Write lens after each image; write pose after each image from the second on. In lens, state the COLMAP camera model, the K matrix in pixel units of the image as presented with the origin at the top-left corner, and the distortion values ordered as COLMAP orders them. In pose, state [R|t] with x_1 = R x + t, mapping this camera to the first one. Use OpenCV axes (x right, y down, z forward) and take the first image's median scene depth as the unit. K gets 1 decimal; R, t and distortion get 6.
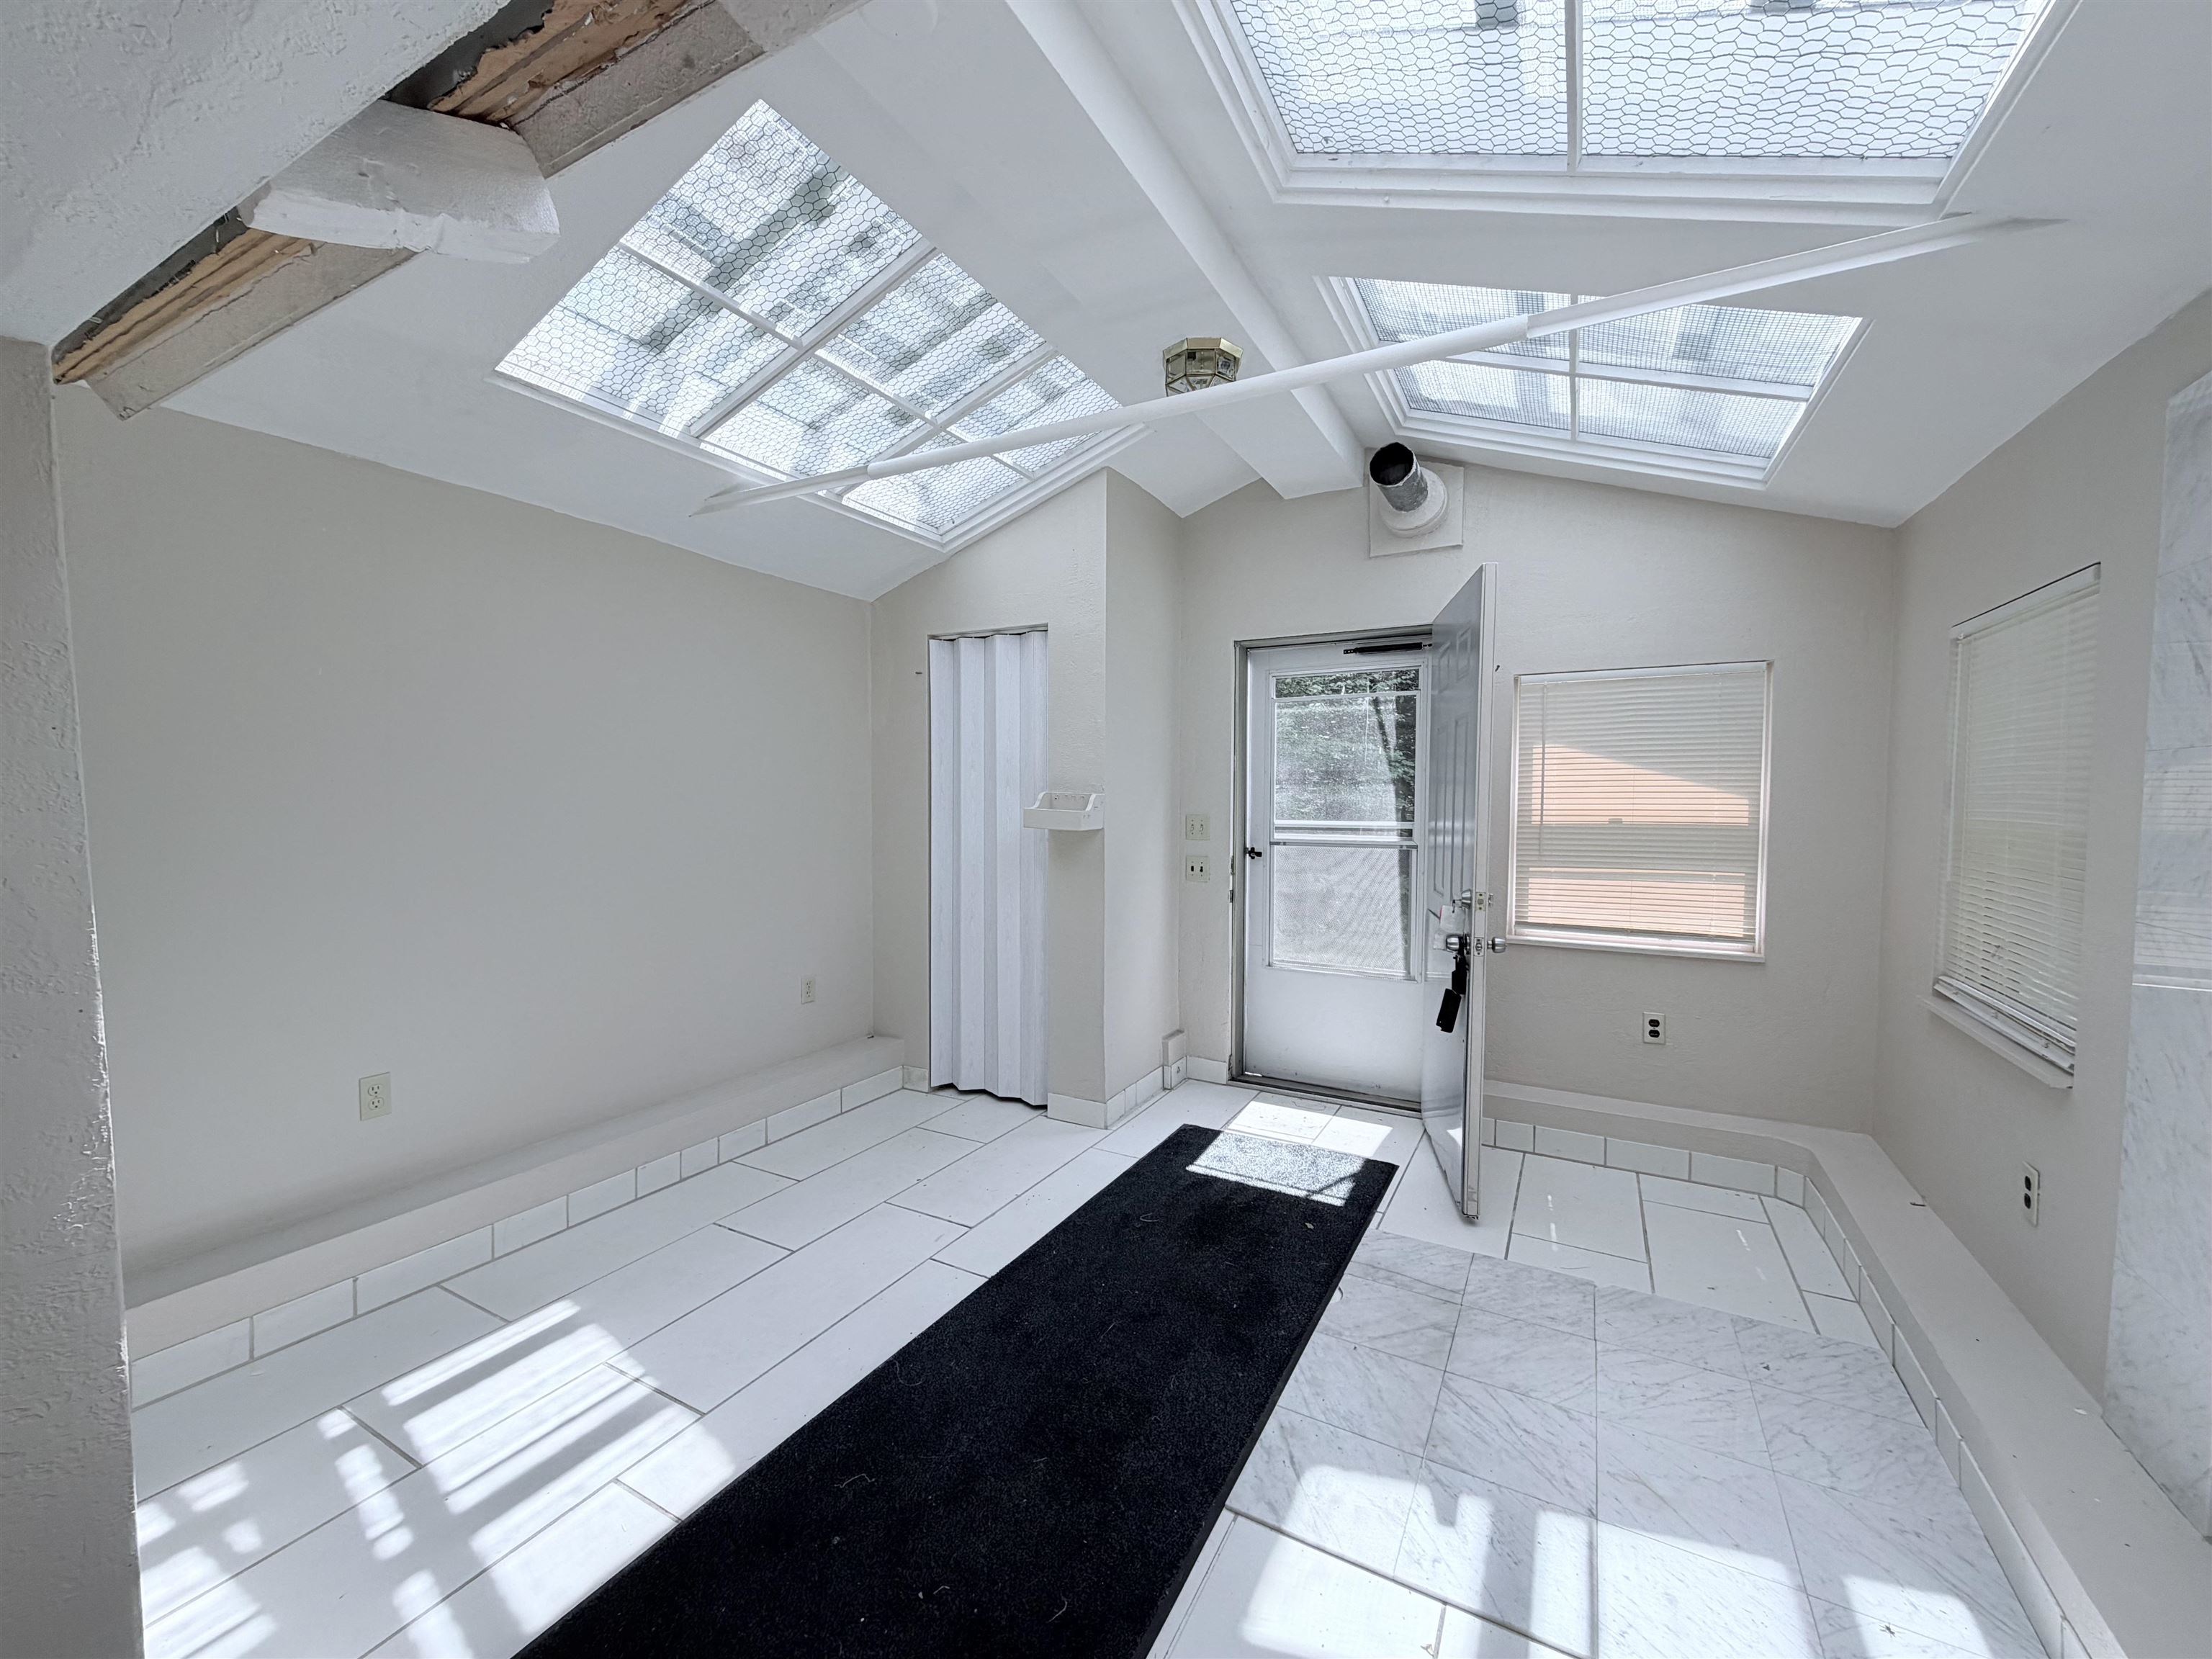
lens RADIAL K [[875.1, 0, 1106.0], [0, 875.1, 829.5], [0, 0, 1]] dist [-0.056929, -0.000144]
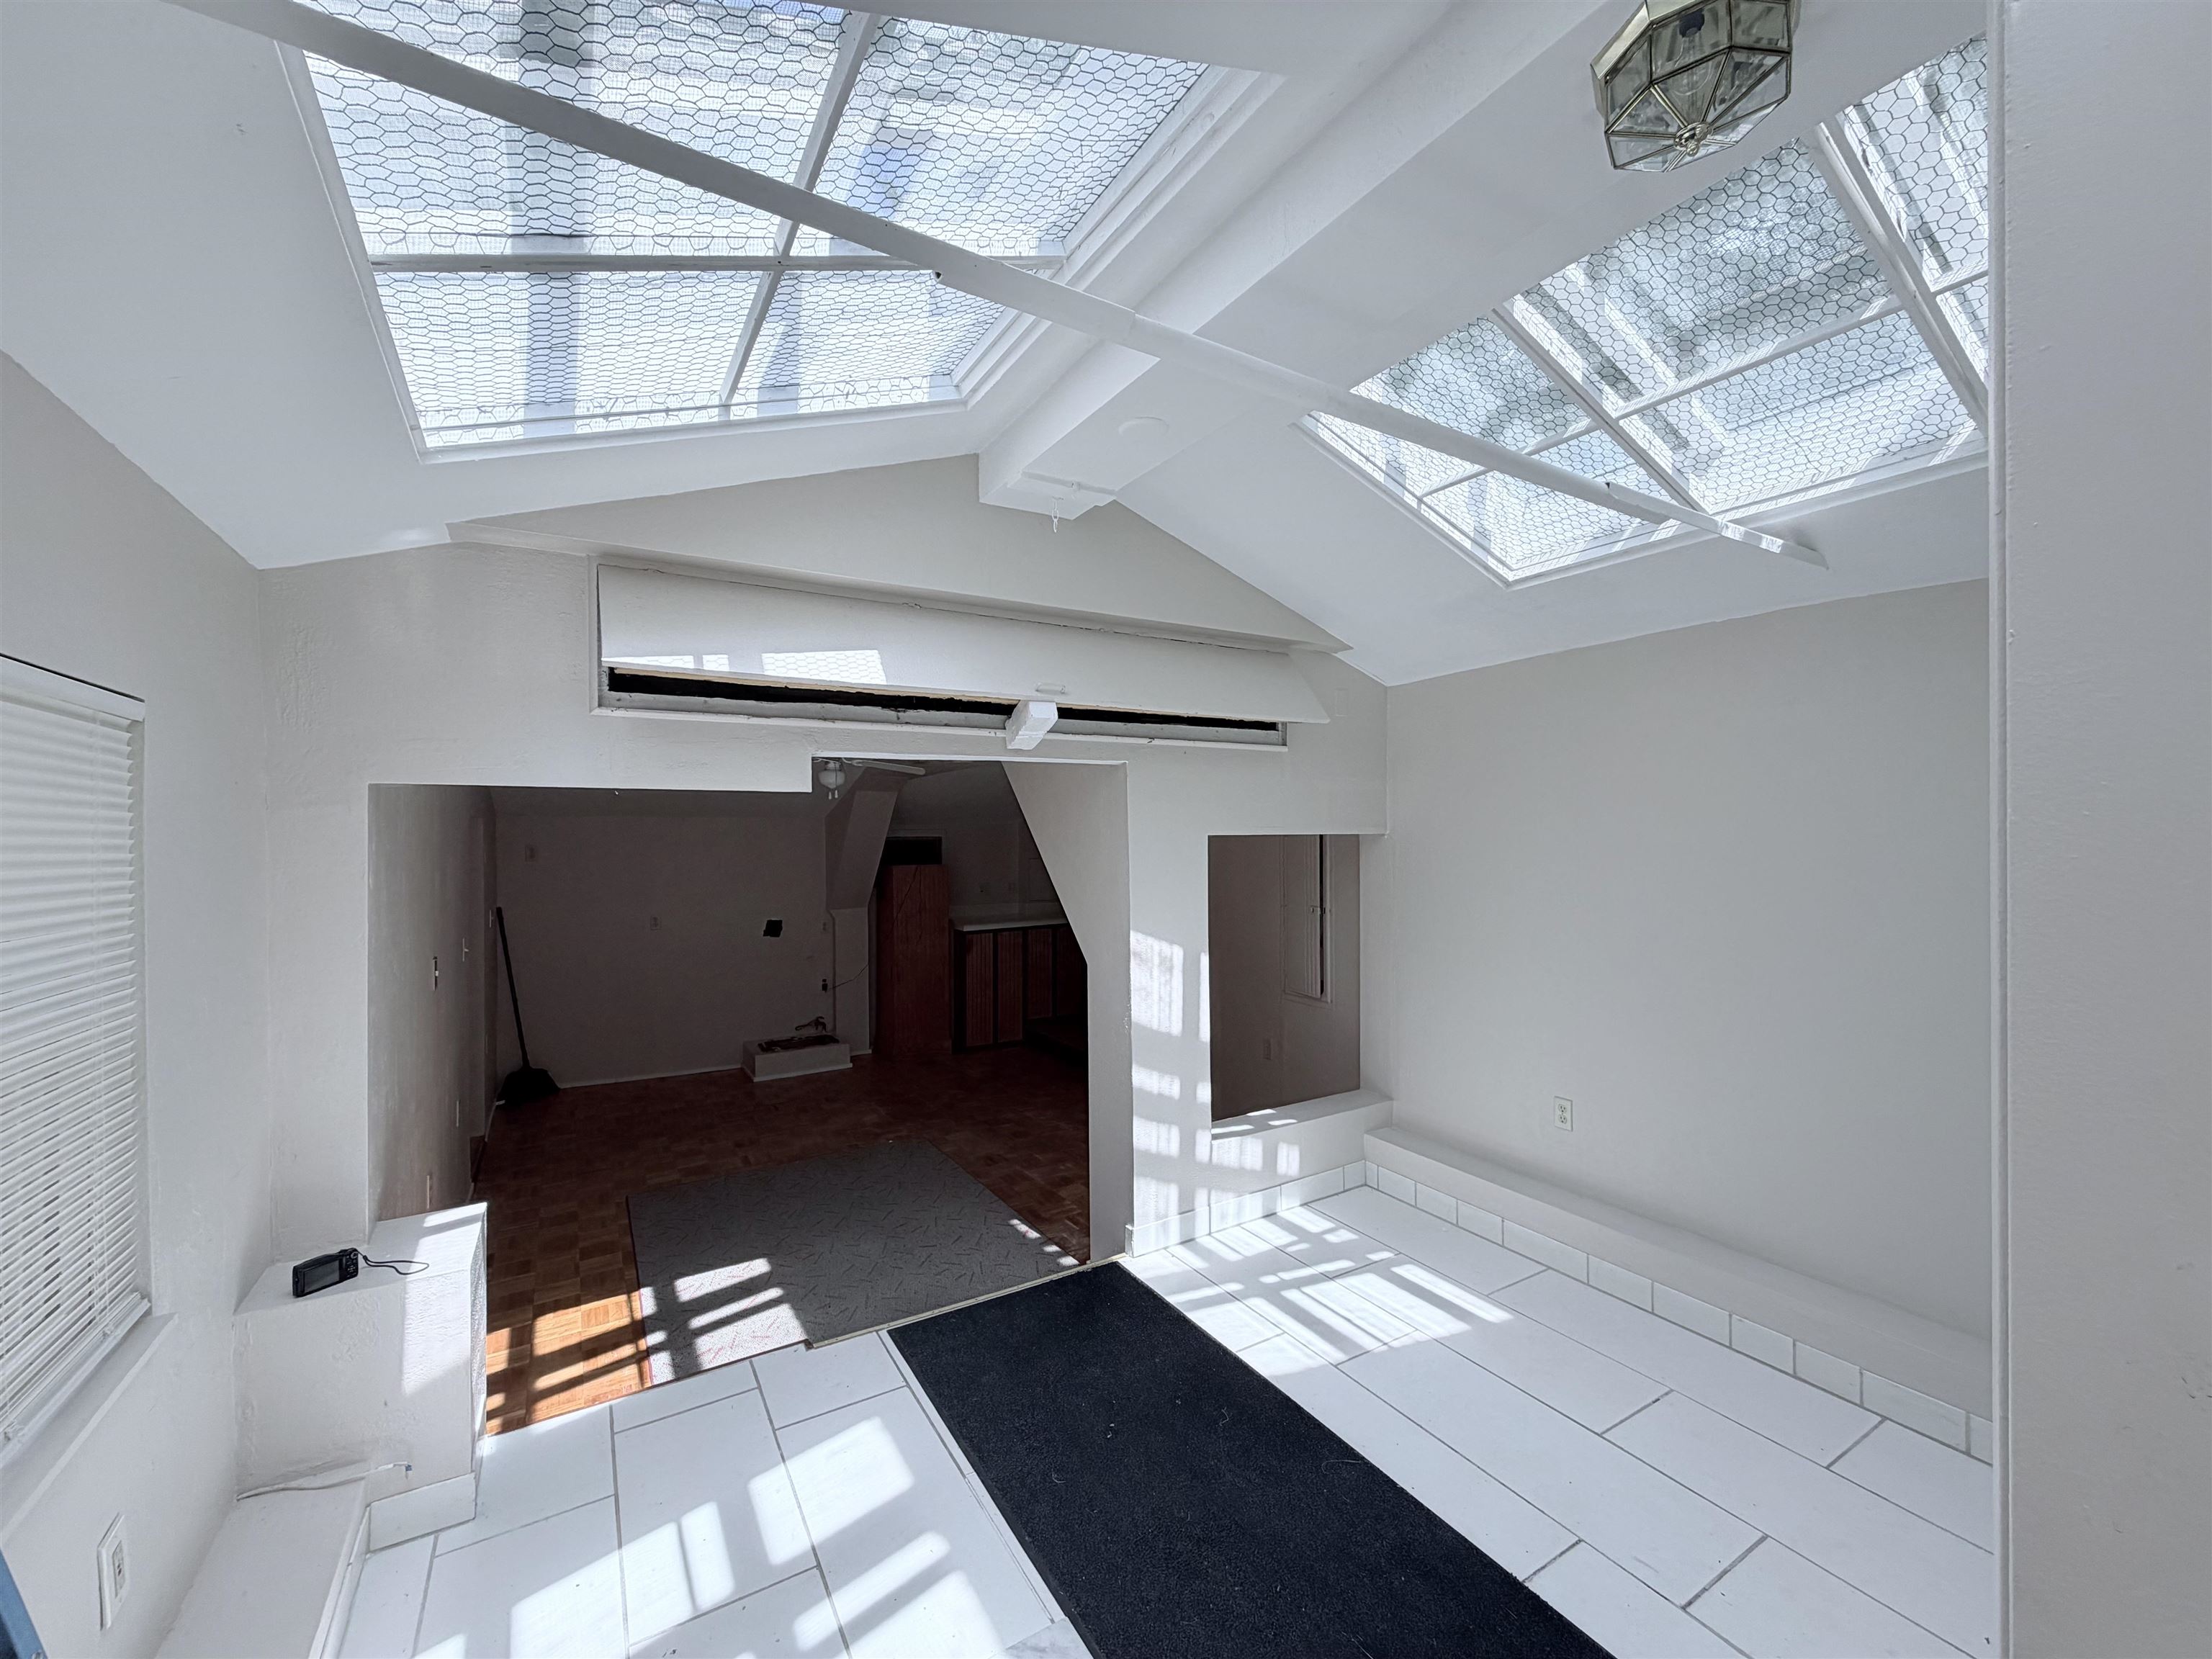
lens RADIAL K [[885.2, 0, 1106.0], [0, 885.2, 829.5], [0, 0, 1]] dist [0.001902, -0.000527]
pose [[-0.521462, 0.008905, -0.853228, 0.959542], [-0.038644, 0.998673, 0.034041, -0.210195], [0.852399, 0.050723, -0.520426, 1.456357]]
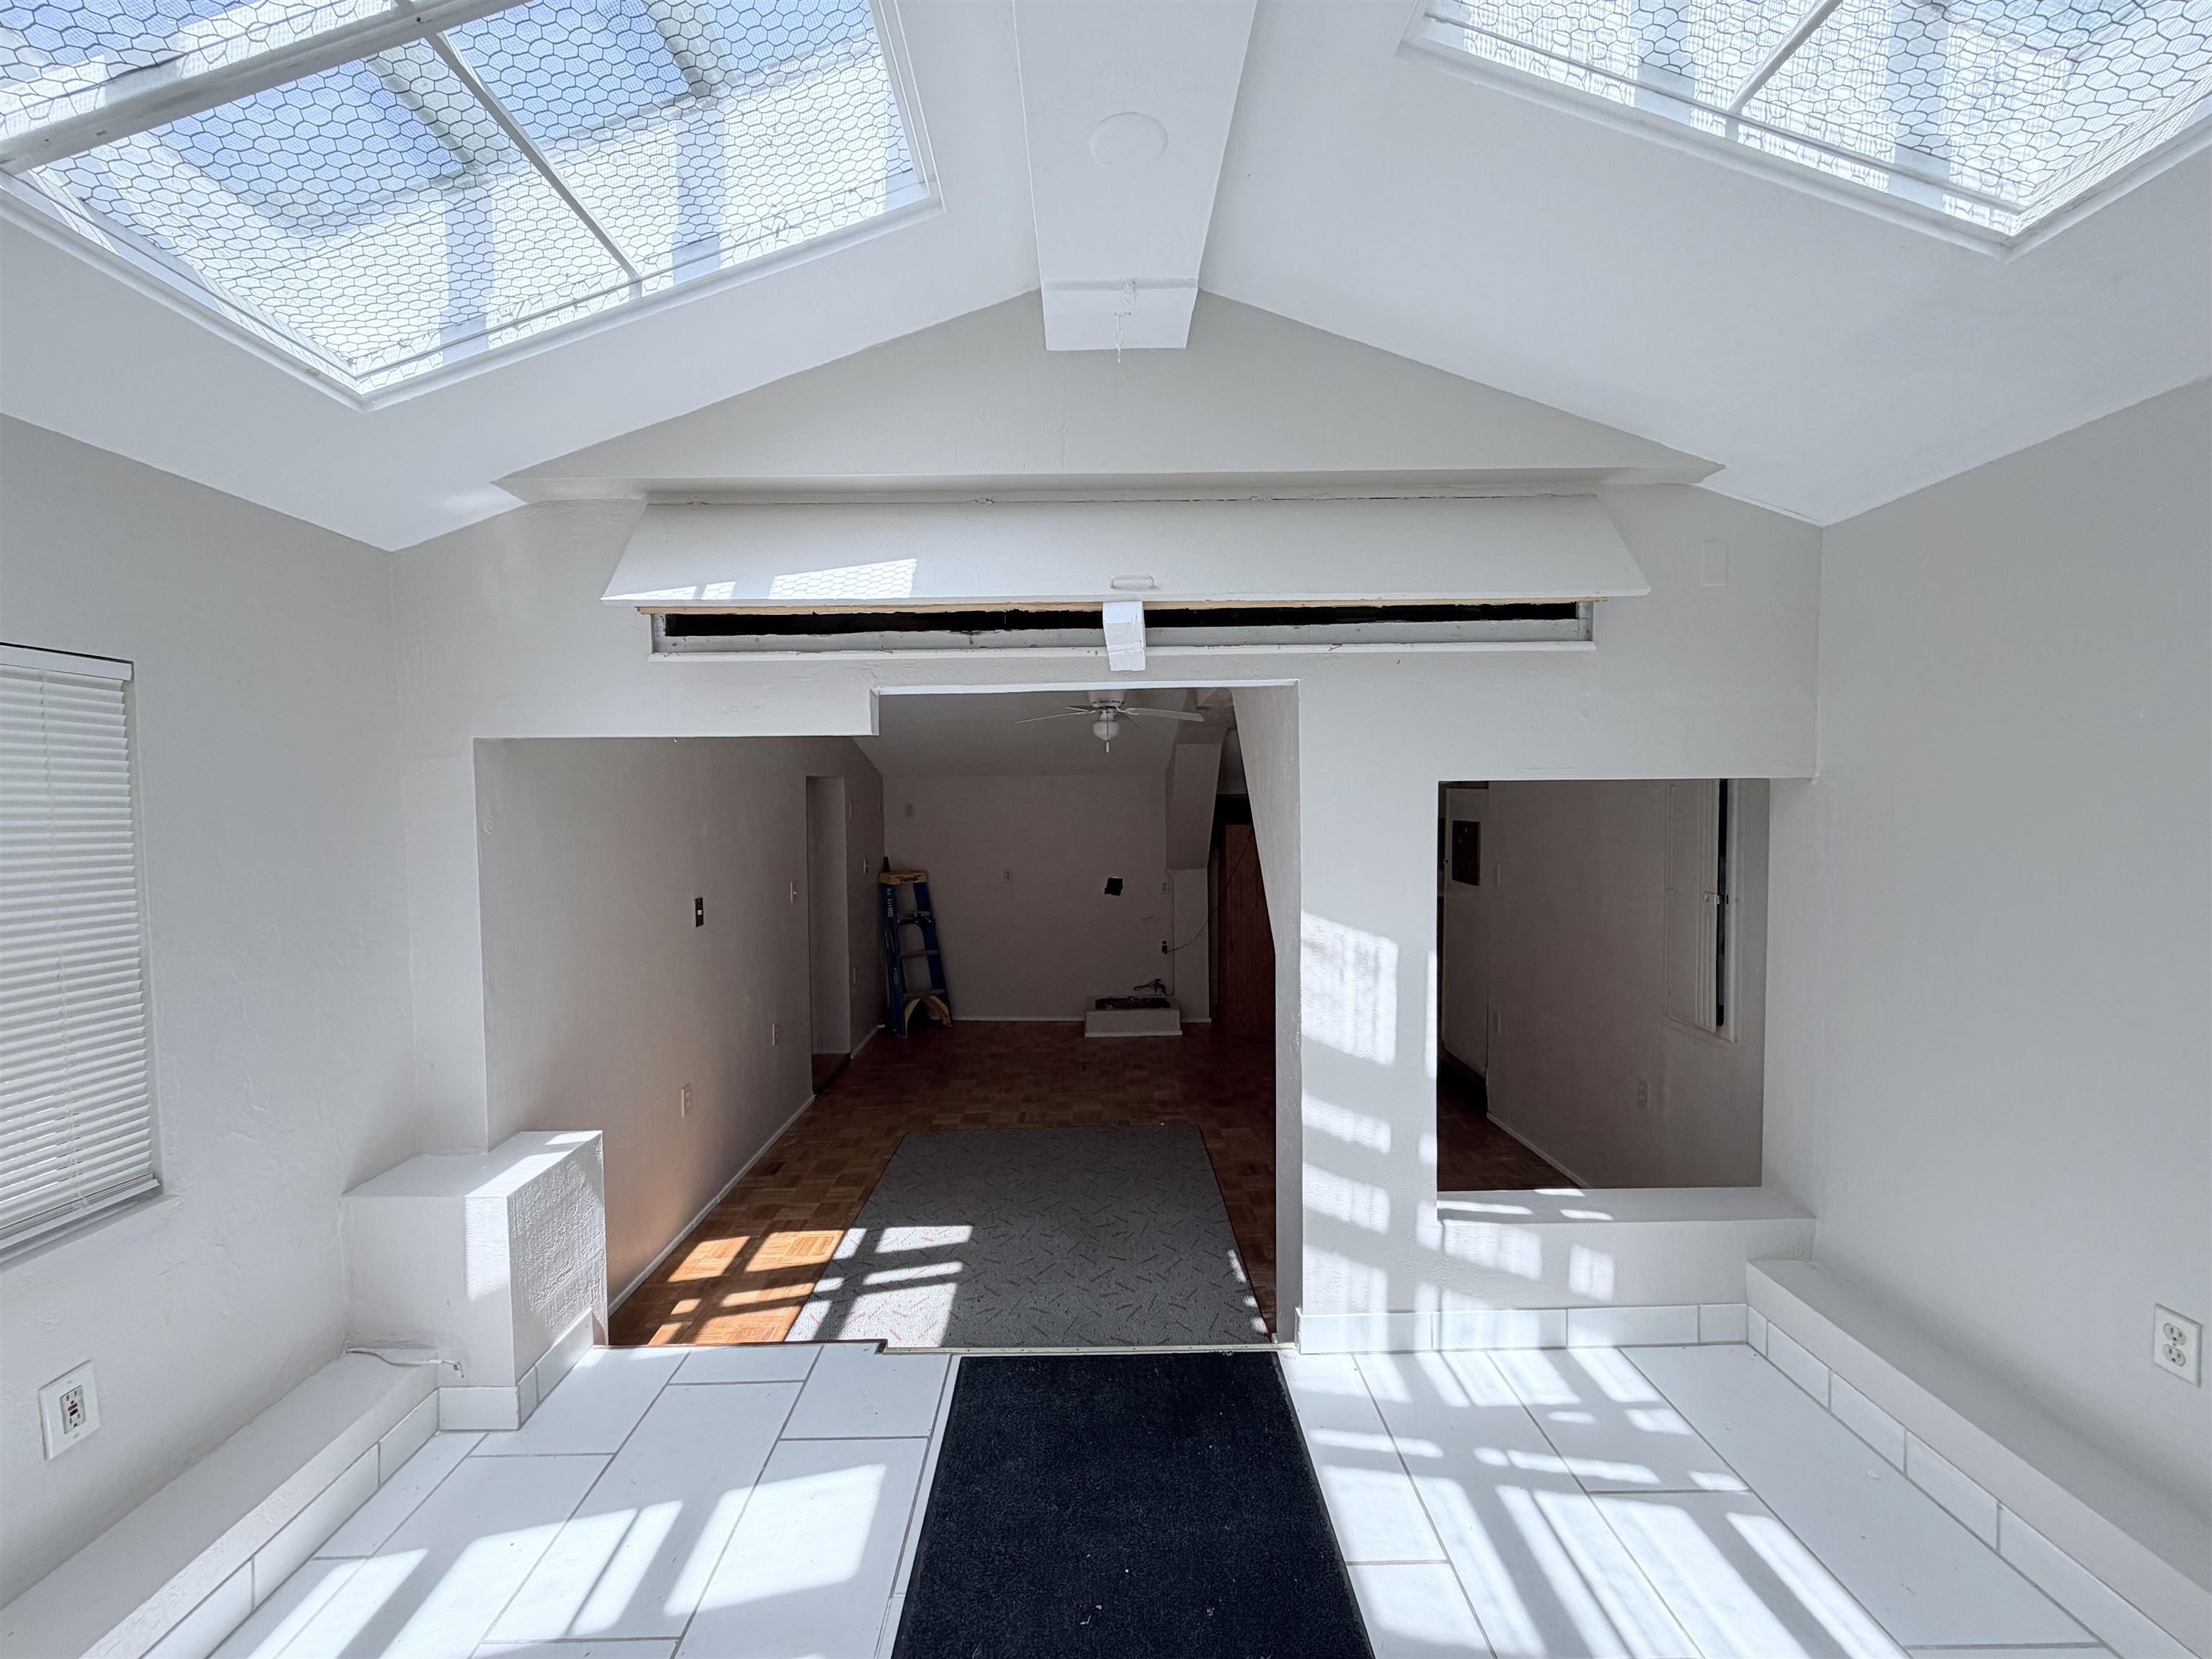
lens RADIAL K [[885.2, 0, 1106.0], [0, 885.2, 829.5], [0, 0, 1]] dist [0.001902, -0.000527]
pose [[-0.884573, 0.034634, -0.465114, 0.227333], [-0.008434, 0.995888, 0.090199, -0.183516], [0.466326, 0.083710, -0.880644, 1.583181]]
